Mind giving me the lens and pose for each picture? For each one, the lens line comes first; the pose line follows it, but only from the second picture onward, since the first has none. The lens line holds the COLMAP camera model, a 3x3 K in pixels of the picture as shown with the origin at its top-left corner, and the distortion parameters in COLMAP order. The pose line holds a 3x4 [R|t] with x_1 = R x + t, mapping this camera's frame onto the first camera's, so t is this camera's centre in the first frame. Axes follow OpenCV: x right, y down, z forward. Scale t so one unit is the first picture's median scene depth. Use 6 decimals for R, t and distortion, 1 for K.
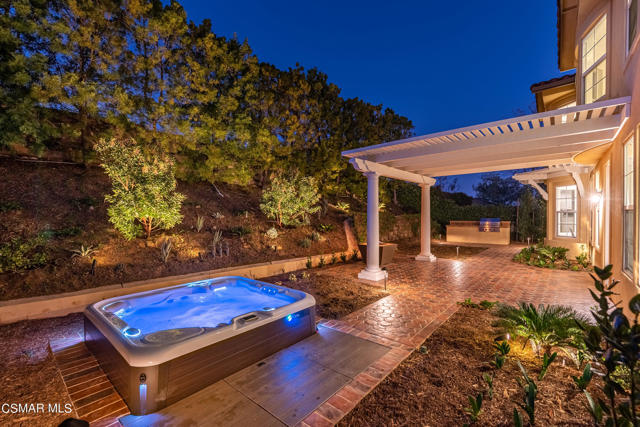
lens RADIAL K [[274.4, 0, 320.0], [0, 274.4, 213.5], [0, 0, 1]] dist [-0.000008, -0.000034]
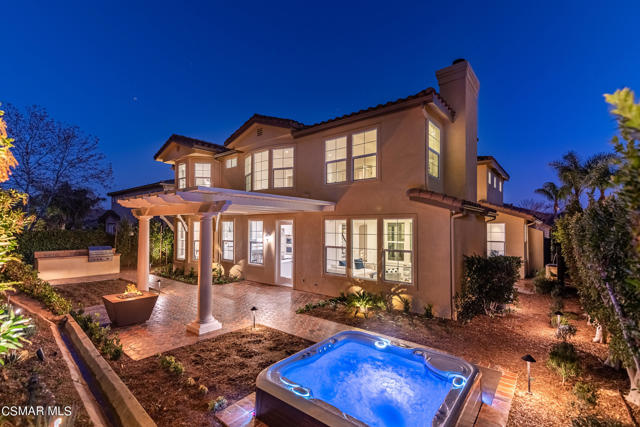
lens RADIAL K [[295.3, 0, 309.5], [0, 295.3, 216.3], [0, 0, 1]] dist [0.001312, 0.000059]
pose [[0.011054, 0.044667, 0.998941, -0.718671], [-0.002561, 0.999000, -0.044642, -0.081359], [-0.999936, -0.002065, 0.011157, 0.596893]]
